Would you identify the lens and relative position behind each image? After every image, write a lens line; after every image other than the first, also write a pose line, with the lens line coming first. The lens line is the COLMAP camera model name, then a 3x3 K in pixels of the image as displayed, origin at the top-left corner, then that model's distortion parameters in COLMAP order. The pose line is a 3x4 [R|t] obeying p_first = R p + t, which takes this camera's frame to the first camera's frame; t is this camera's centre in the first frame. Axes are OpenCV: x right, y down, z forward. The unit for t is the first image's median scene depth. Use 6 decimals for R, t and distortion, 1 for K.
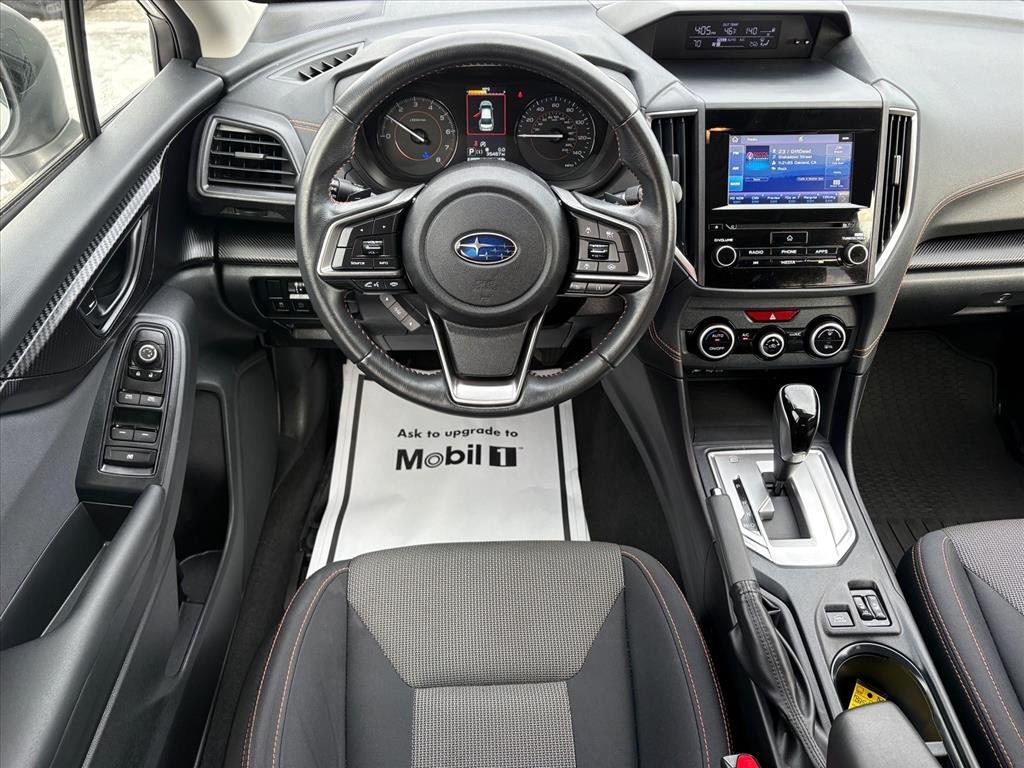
lens RADIAL K [[777.0, 0, 509.4], [0, 777.0, 378.3], [0, 0, 1]] dist [0.021847, -0.027347]
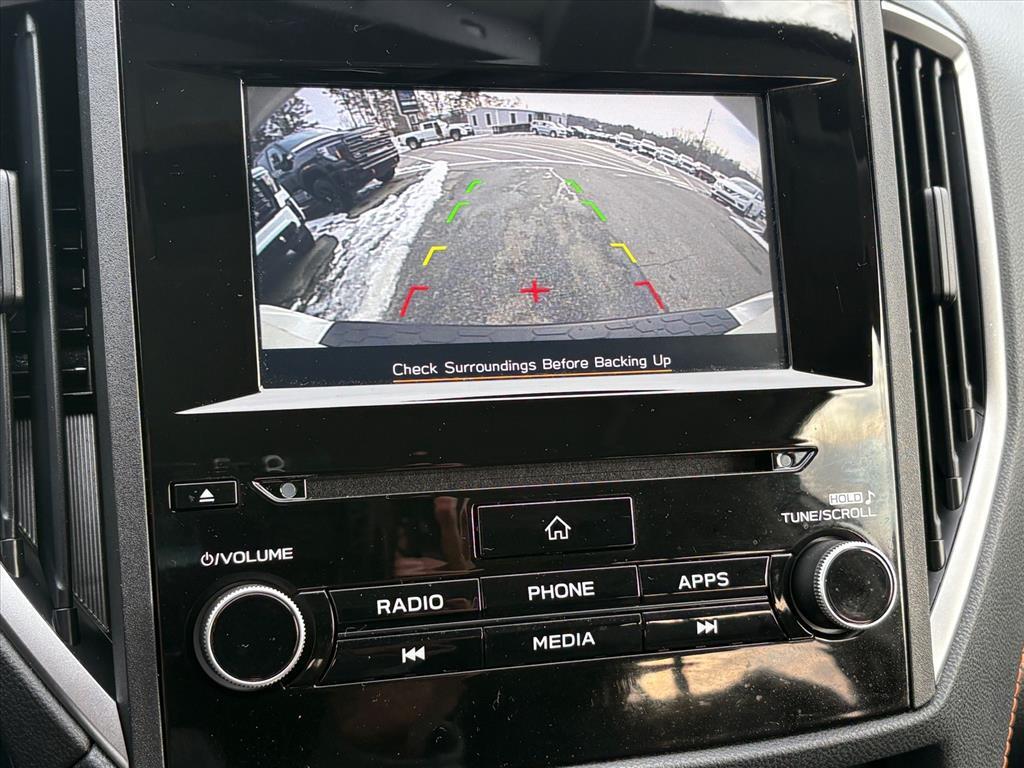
lens RADIAL K [[1346.0, 0, 507.1], [0, 1346.0, 386.0], [0, 0, 1]] dist [0.089078, 0.000000]
pose [[0.973207, -0.030537, 0.227896, 0.261007], [0.091438, 0.960799, -0.261732, -0.120799], [-0.210970, 0.275558, 0.937848, 0.637805]]
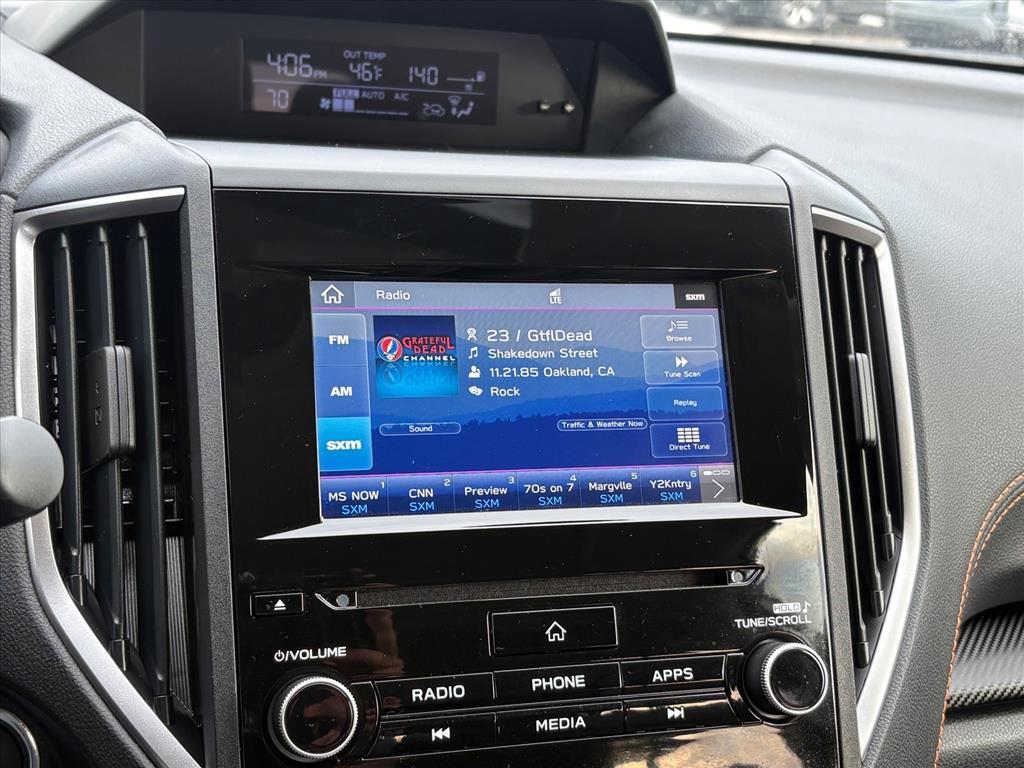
lens RADIAL K [[1346.0, 0, 508.9], [0, 1346.0, 385.1], [0, 0, 1]] dist [0.089078, 0.000000]
pose [[0.969177, -0.008431, 0.246220, 0.228303], [0.091987, 0.939520, -0.329909, -0.106715], [-0.228547, 0.342389, 0.911337, 0.543898]]
